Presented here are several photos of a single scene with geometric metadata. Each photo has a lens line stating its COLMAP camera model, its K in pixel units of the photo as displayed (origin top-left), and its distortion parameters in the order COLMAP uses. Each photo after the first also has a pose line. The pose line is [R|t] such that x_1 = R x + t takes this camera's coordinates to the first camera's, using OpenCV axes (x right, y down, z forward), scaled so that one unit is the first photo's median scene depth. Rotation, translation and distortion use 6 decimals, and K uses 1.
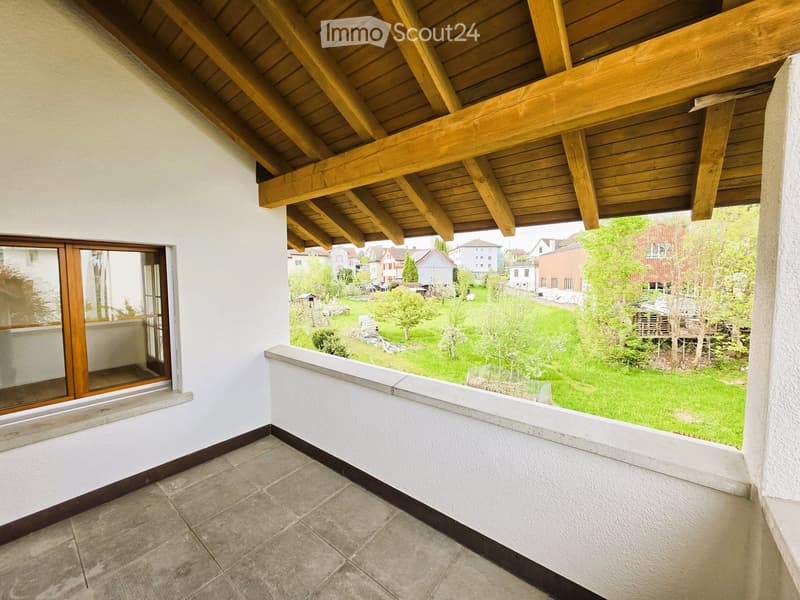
lens RADIAL K [[319.0, 0, 400.0], [0, 319.0, 297.5], [0, 0, 1]] dist [-0.003633, 0.000416]
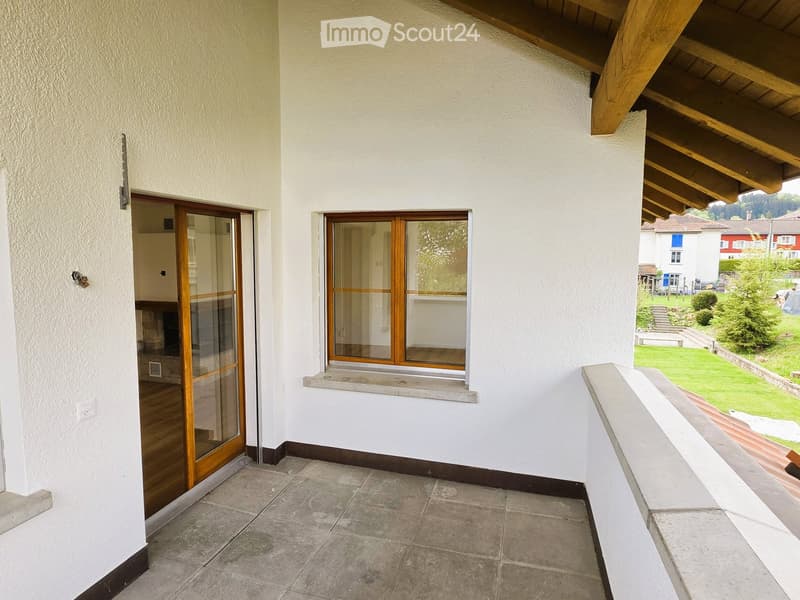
lens RADIAL K [[448.9, 0, 400.6], [0, 448.9, 298.8], [0, 0, 1]] dist [-0.007086, -0.000656]
pose [[0.382991, 0.099902, -0.918334, 0.316300], [-0.068511, 0.994469, 0.079612, -0.016452], [0.921208, 0.032426, 0.387717, 0.420356]]
